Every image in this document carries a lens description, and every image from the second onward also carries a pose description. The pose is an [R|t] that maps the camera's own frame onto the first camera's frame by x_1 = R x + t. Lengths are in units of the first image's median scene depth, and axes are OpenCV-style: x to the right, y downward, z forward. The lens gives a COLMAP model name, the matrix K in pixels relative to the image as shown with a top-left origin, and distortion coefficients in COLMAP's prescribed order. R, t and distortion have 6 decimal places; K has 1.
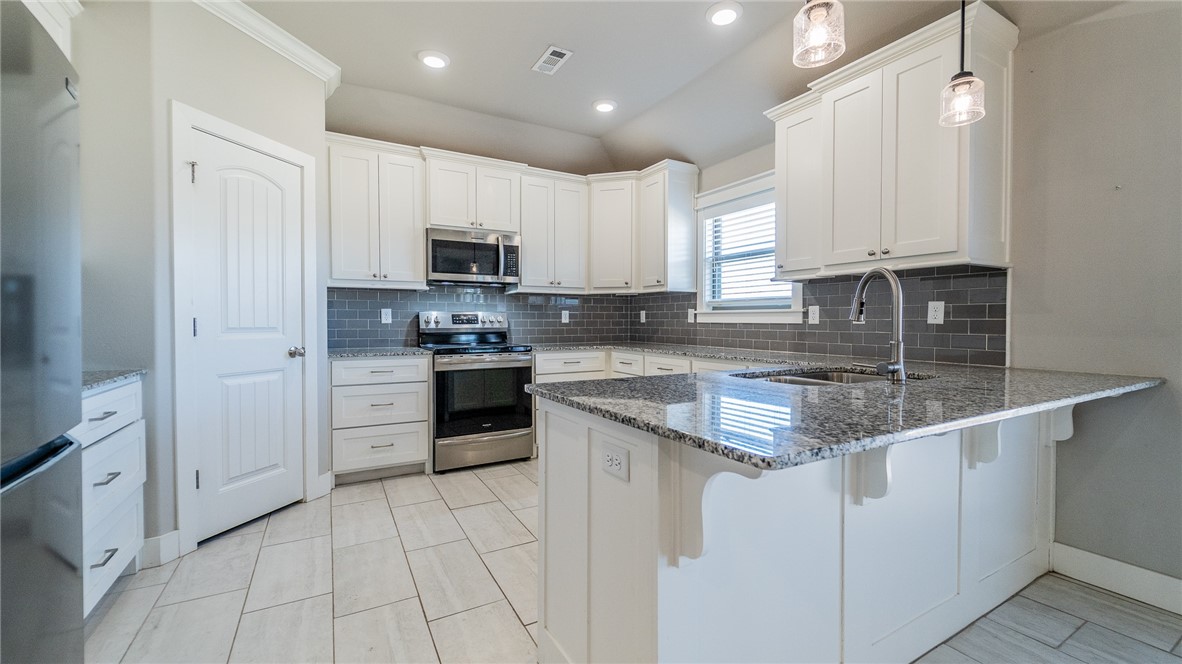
lens RADIAL K [[472.8, 0, 592.7], [0, 472.8, 329.9], [0, 0, 1]] dist [0.001482, -0.000228]
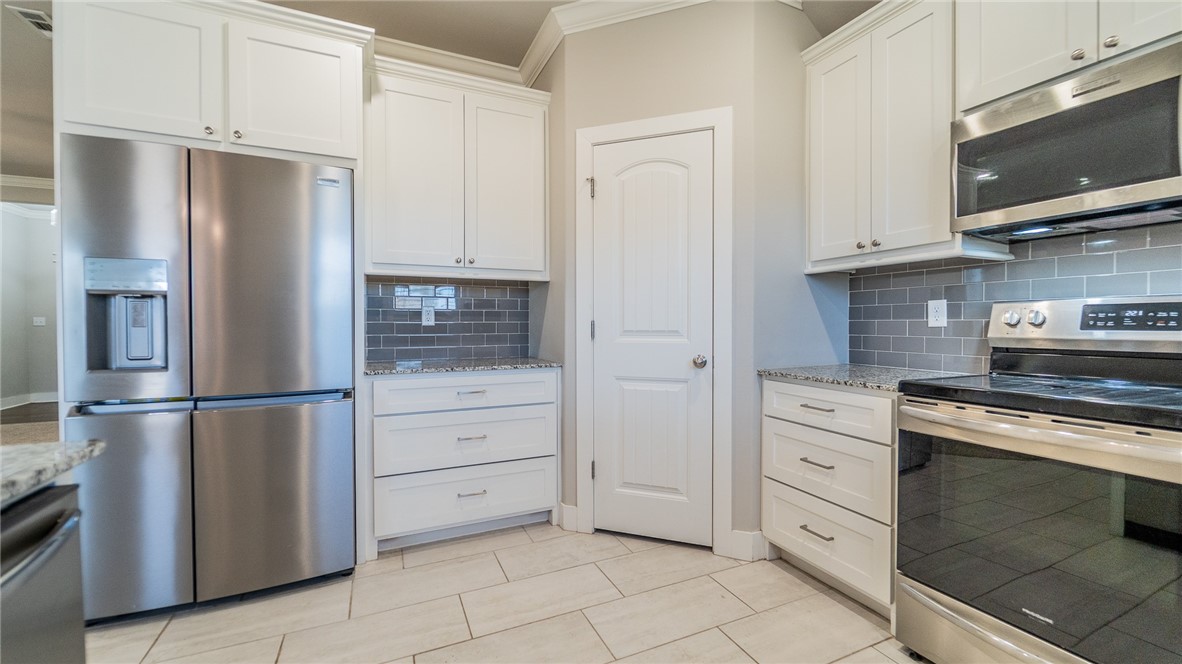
lens RADIAL K [[472.8, 0, 592.7], [0, 472.8, 329.9], [0, 0, 1]] dist [0.001482, -0.000228]
pose [[-0.085902, 0.011800, -0.996234, 0.157785], [-0.015820, 0.999788, 0.013206, -0.012289], [0.996178, 0.016895, -0.085697, 0.714304]]
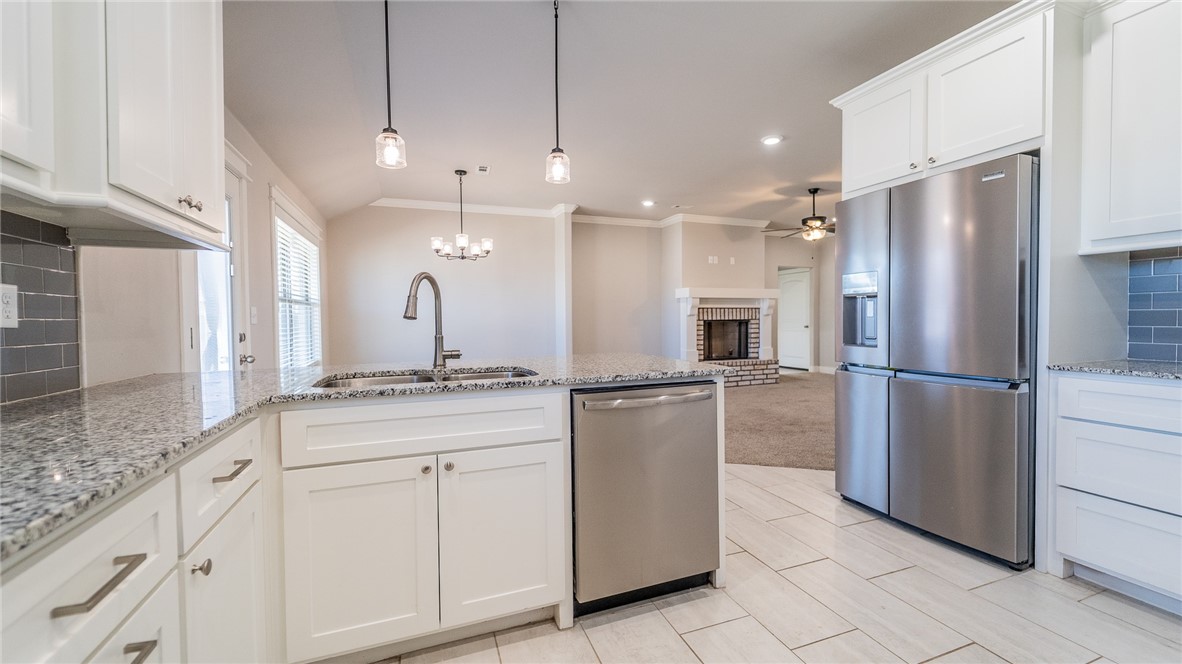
lens RADIAL K [[472.8, 0, 592.7], [0, 472.8, 329.9], [0, 0, 1]] dist [0.001482, -0.000228]
pose [[-0.988510, 0.006193, 0.151026, 0.017096], [0.012441, 0.999104, 0.040464, -0.016985], [-0.150640, 0.041878, -0.987701, 1.008620]]
